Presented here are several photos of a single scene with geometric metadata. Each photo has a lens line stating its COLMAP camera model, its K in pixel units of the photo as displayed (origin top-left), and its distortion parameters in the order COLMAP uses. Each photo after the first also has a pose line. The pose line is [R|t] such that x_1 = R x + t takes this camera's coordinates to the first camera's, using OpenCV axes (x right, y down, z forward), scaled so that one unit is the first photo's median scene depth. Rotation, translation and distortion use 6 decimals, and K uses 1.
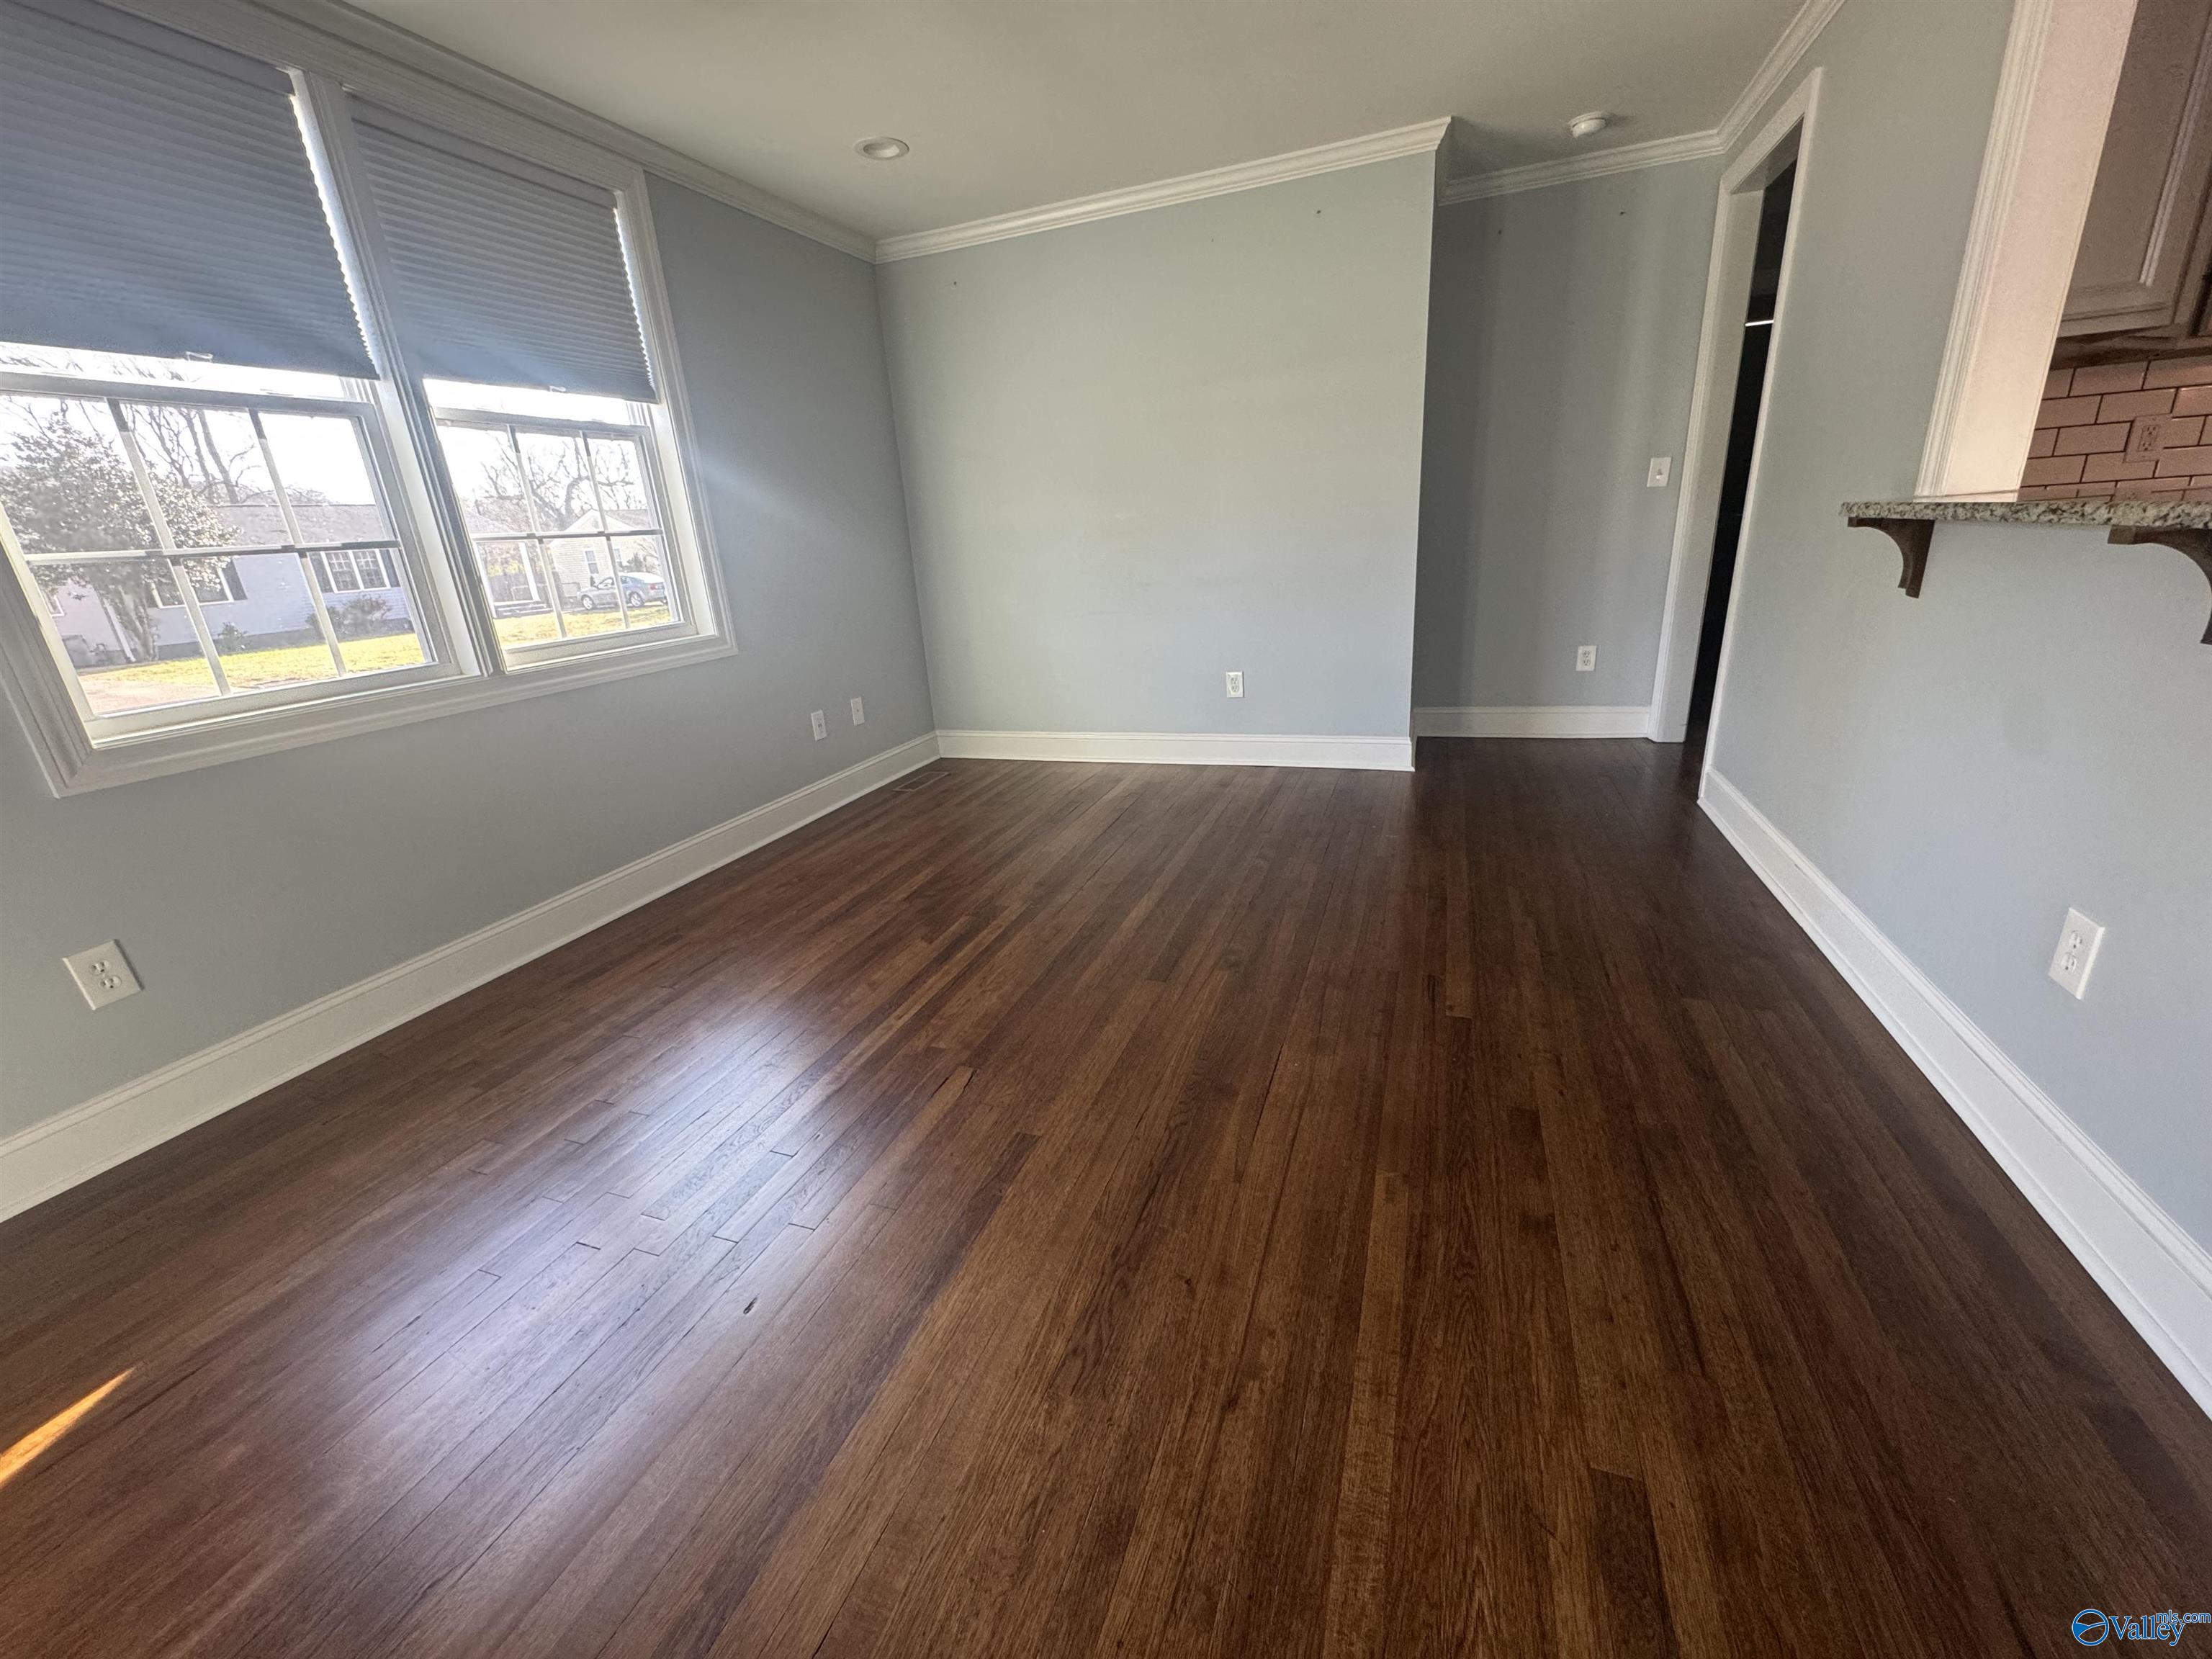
lens RADIAL K [[893.8, 0, 1103.2], [0, 893.8, 833.6], [0, 0, 1]] dist [-0.004728, 0.000135]
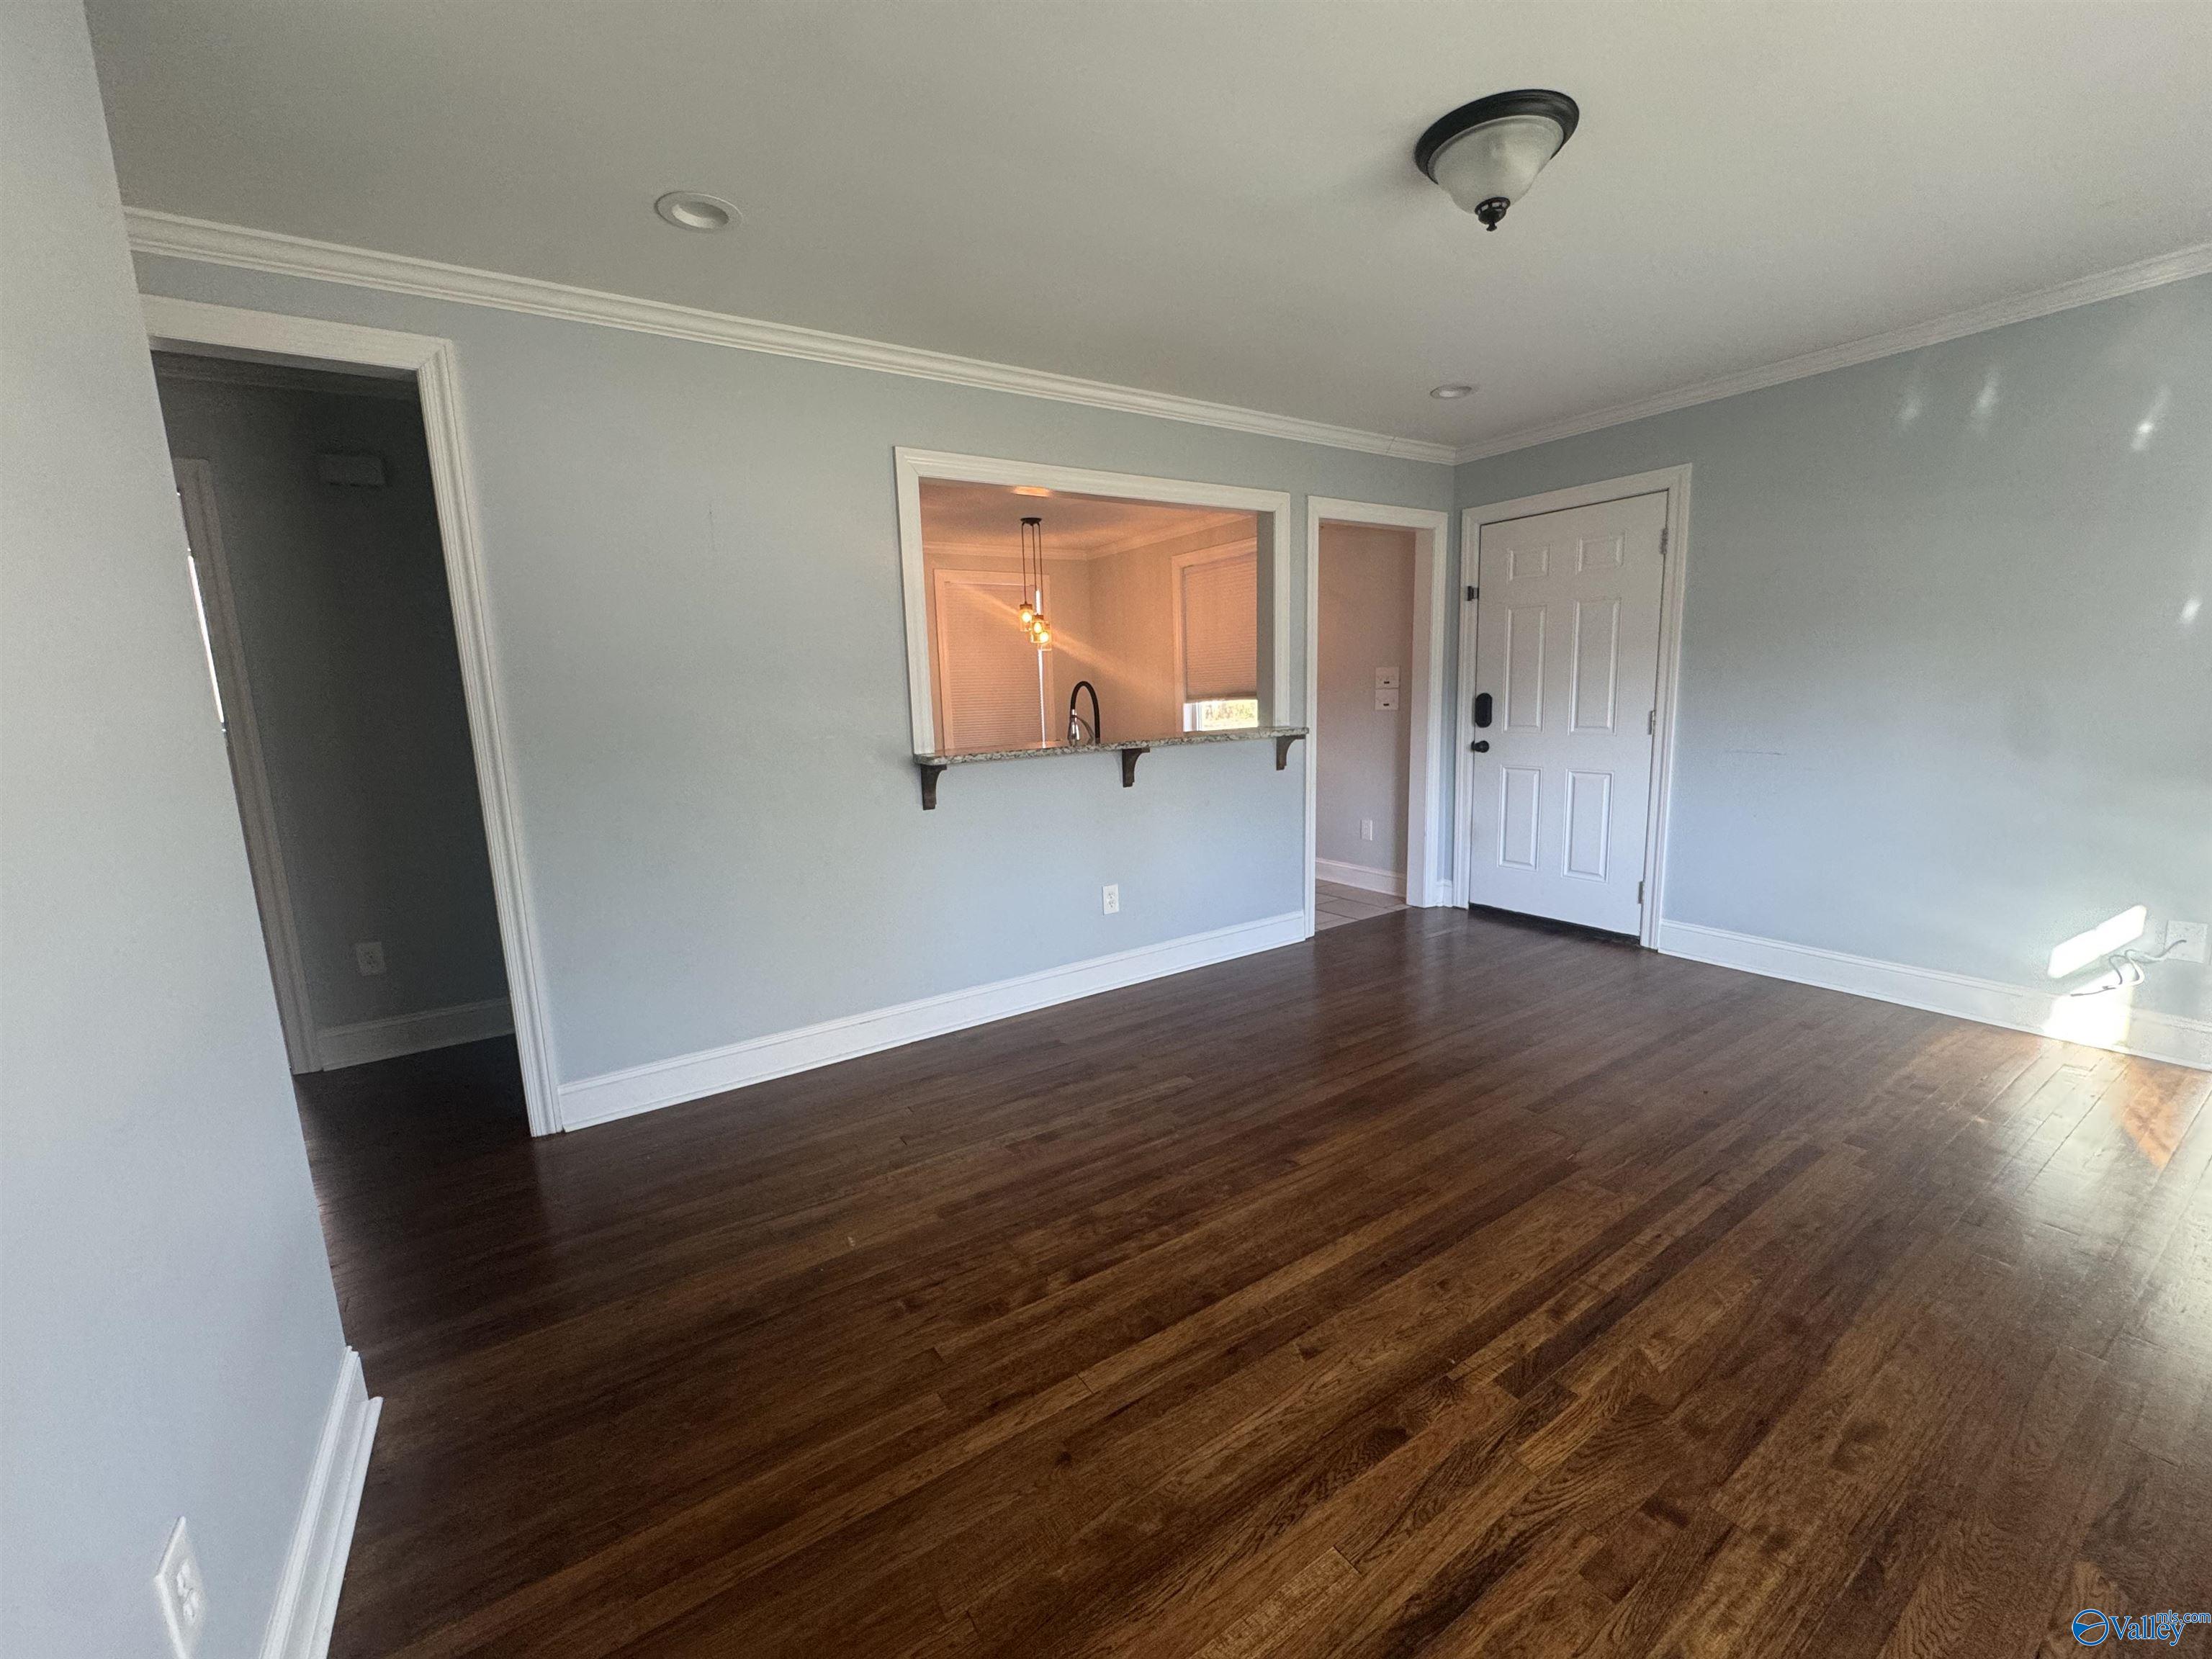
lens RADIAL K [[893.8, 0, 1101.8], [0, 893.8, 832.6], [0, 0, 1]] dist [-0.004728, 0.000135]
pose [[-0.800217, -0.001154, 0.599710, -0.296959], [0.279246, 0.884259, 0.374310, -0.617332], [-0.530731, 0.466995, -0.707277, 1.638491]]
